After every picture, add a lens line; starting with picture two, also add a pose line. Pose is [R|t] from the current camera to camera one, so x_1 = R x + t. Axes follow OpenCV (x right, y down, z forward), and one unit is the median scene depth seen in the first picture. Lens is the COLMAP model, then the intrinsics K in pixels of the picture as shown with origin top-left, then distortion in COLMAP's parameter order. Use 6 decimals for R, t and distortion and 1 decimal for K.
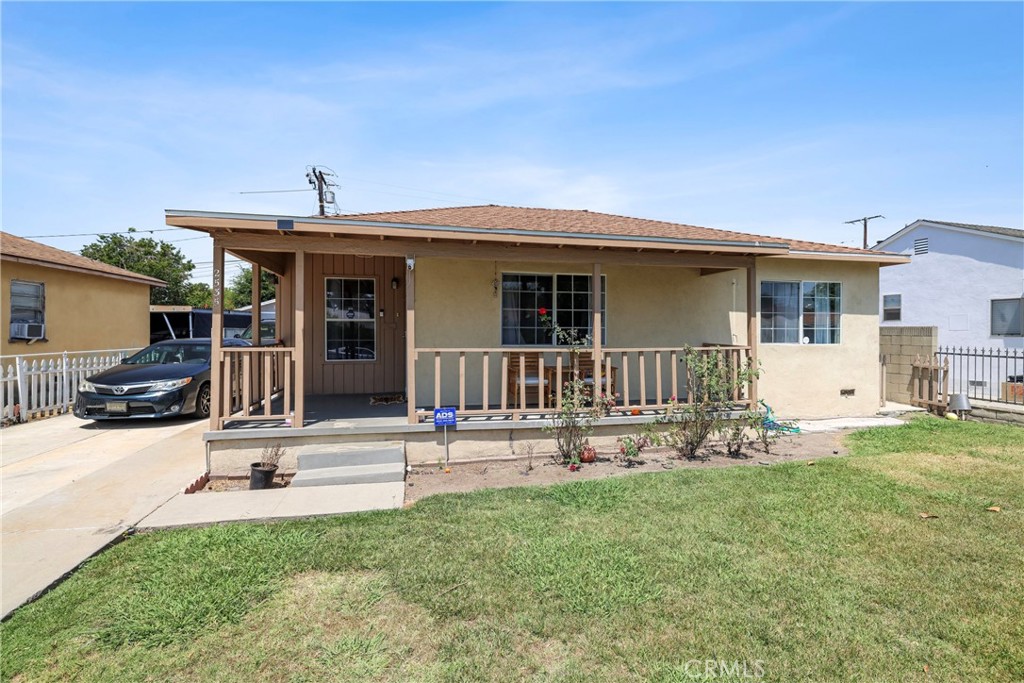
lens RADIAL K [[475.0, 0, 512.3], [0, 475.0, 334.3], [0, 0, 1]] dist [-0.002614, -0.000172]
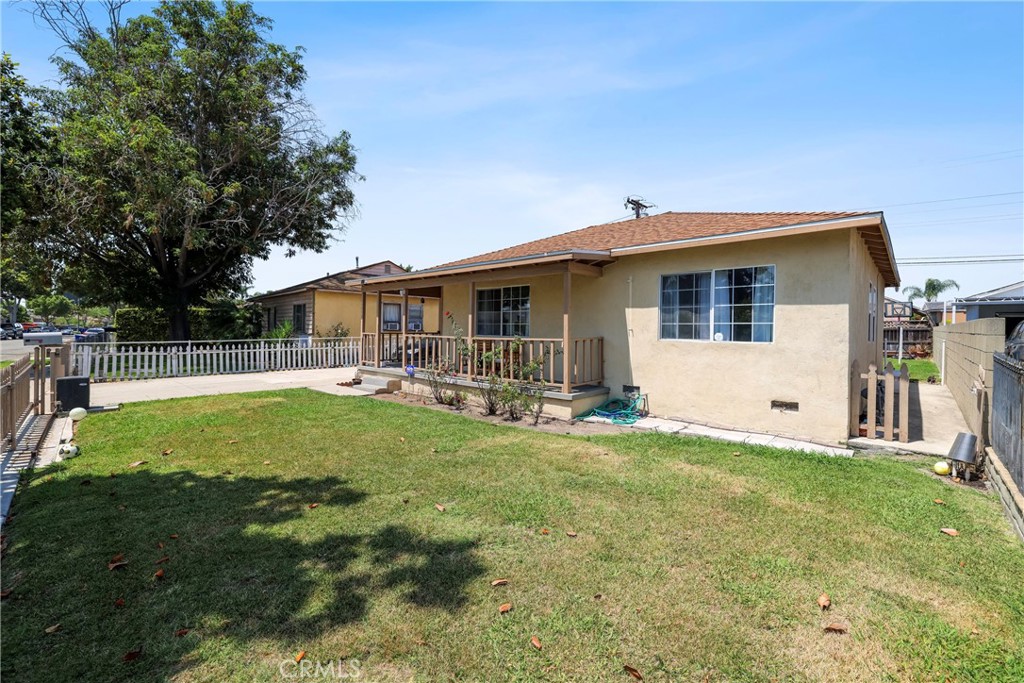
lens RADIAL K [[429.2, 0, 511.1], [0, 429.2, 336.1], [0, 0, 1]] dist [0.001165, -0.000310]
pose [[0.562043, 0.019055, -0.826889, 1.123978], [-0.007700, 0.999812, 0.017807, 0.000291], [0.827072, -0.003641, 0.562084, 0.256000]]
